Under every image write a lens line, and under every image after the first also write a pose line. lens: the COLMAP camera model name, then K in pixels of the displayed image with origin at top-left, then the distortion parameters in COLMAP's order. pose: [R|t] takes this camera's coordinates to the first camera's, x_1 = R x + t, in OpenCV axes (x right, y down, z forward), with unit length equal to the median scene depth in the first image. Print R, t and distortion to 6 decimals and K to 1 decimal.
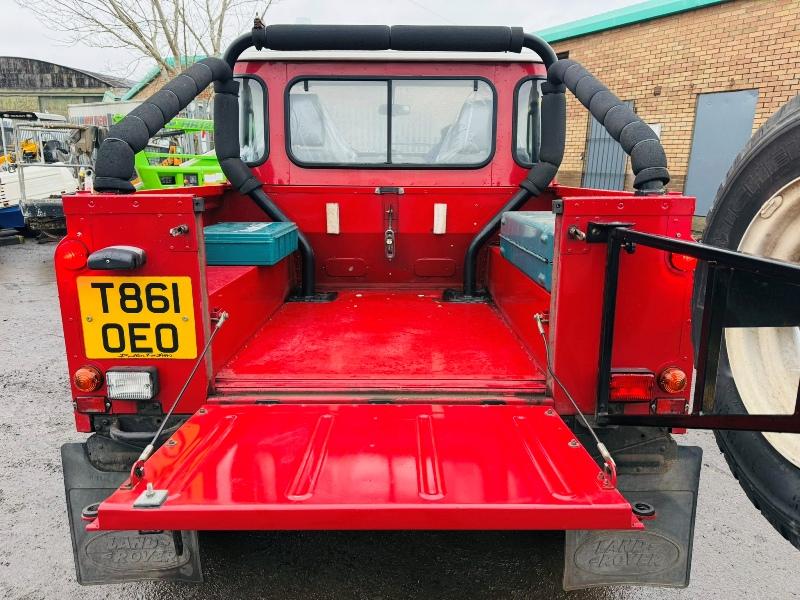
lens RADIAL K [[565.5, 0, 396.7], [0, 565.5, 304.0], [0, 0, 1]] dist [0.024838, -0.032845]
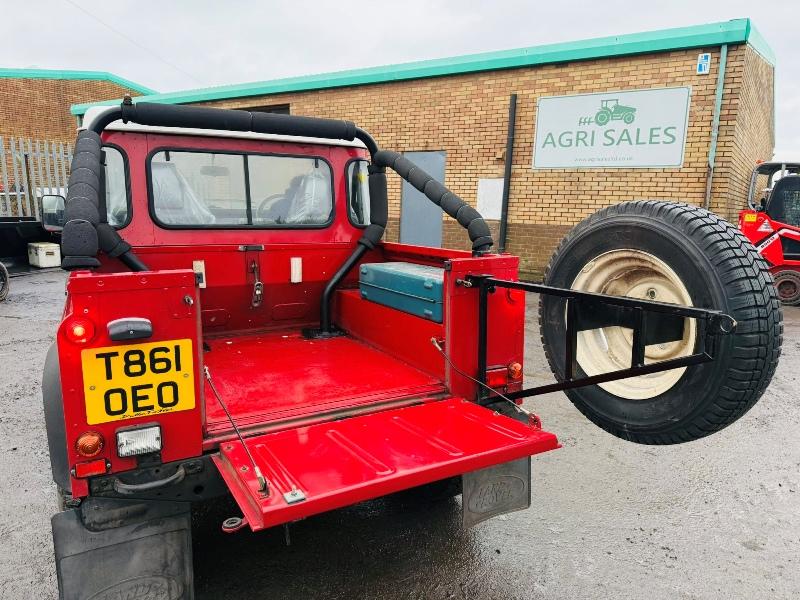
lens RADIAL K [[565.5, 0, 402.1], [0, 565.5, 303.9], [0, 0, 1]] dist [0.024838, -0.032845]
pose [[0.873724, -0.080236, 0.479759, -0.327033], [0.109367, 0.993453, -0.033029, -0.019723], [-0.473967, 0.081328, 0.876779, -0.150614]]
